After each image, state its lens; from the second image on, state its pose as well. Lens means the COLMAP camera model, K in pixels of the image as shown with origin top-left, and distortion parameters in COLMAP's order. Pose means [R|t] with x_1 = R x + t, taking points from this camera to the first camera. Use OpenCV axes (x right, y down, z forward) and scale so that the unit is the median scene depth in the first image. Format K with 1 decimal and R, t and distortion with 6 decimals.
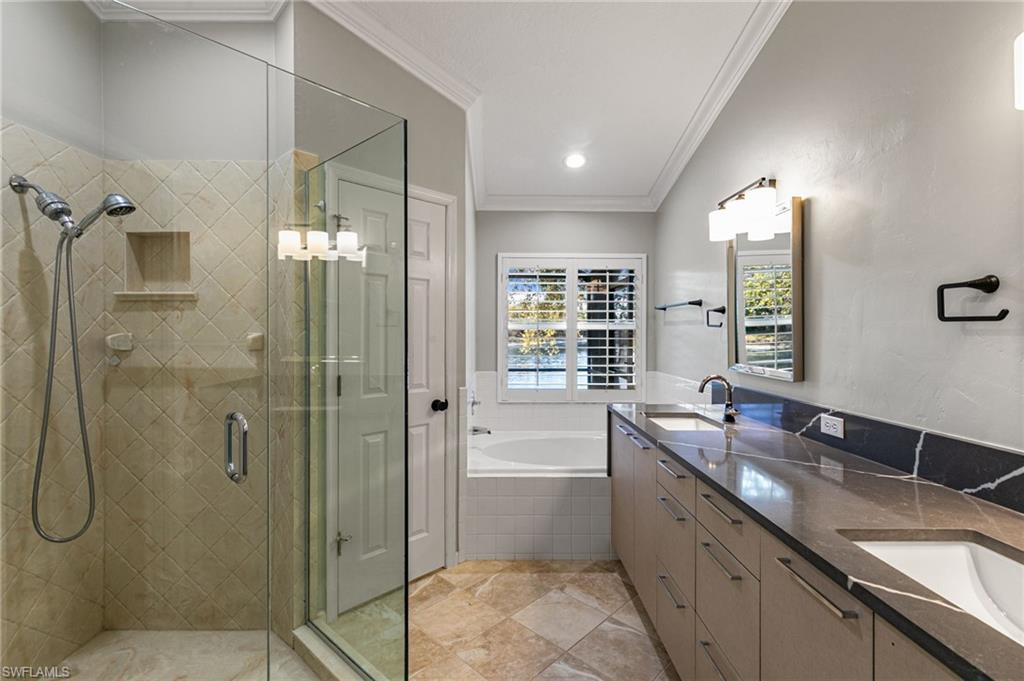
lens RADIAL K [[459.3, 0, 513.7], [0, 459.3, 341.7], [0, 0, 1]] dist [0.004259, 0.000057]
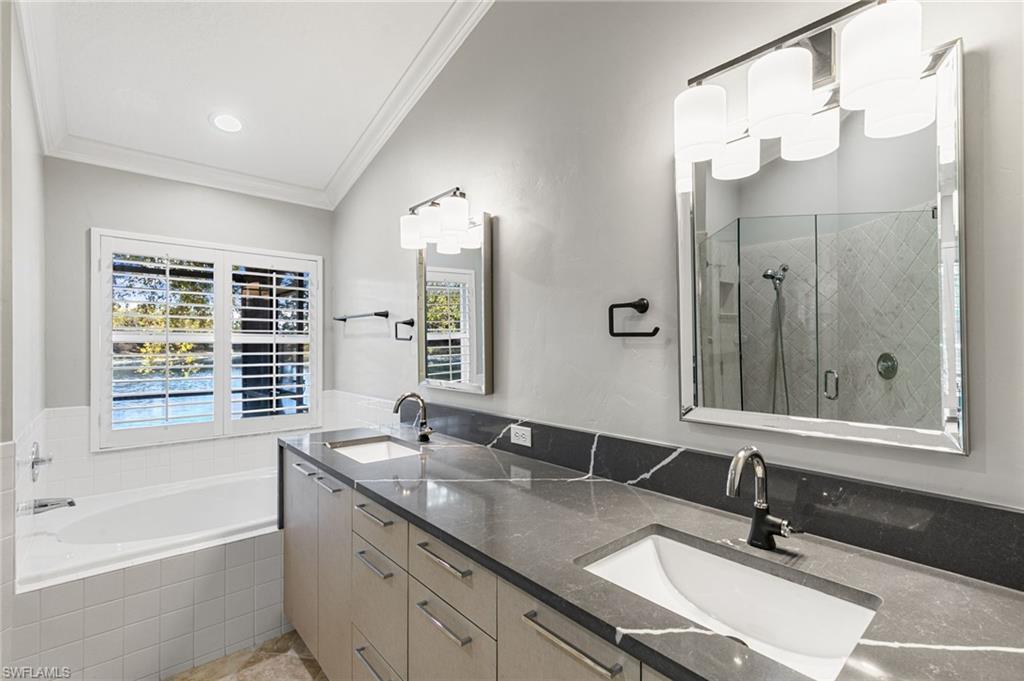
lens RADIAL K [[459.3, 0, 513.7], [0, 459.3, 341.7], [0, 0, 1]] dist [0.004259, 0.000057]
pose [[0.765410, 0.000931, 0.643542, 0.006451], [0.016837, 0.999628, -0.021470, -0.006339], [-0.643323, 0.027269, 0.765109, 0.164463]]
